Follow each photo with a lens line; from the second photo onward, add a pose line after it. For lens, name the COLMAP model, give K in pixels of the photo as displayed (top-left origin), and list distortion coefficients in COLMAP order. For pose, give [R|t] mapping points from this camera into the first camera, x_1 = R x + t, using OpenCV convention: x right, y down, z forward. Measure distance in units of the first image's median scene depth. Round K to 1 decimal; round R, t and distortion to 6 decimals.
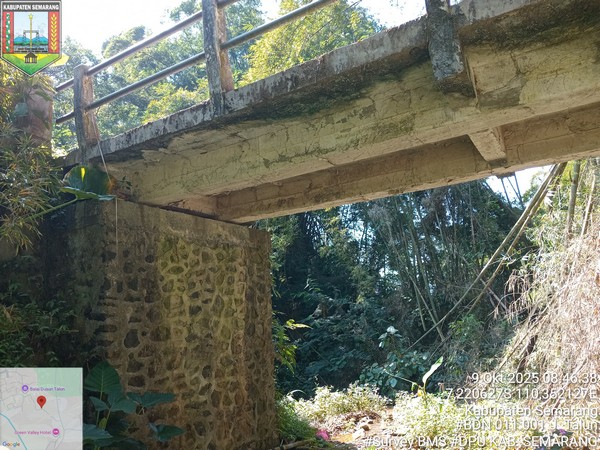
lens RADIAL K [[456.0, 0, 300.0], [0, 456.0, 225.0], [0, 0, 1]] dist [0.045709, -0.006483]
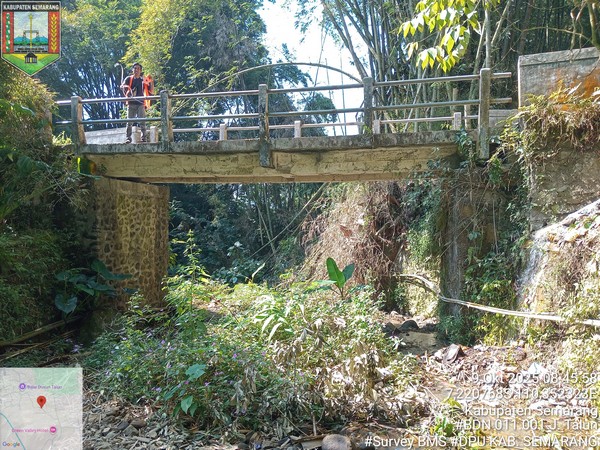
lens RADIAL K [[456.0, 0, 300.0], [0, 456.0, 225.0], [0, 0, 1]] dist [0.045709, -0.006483]
pose [[0.946104, 0.060784, 0.318109, -0.172104], [-0.121374, 0.977190, 0.174266, -0.246270], [-0.300260, -0.203484, 0.931900, -0.890279]]
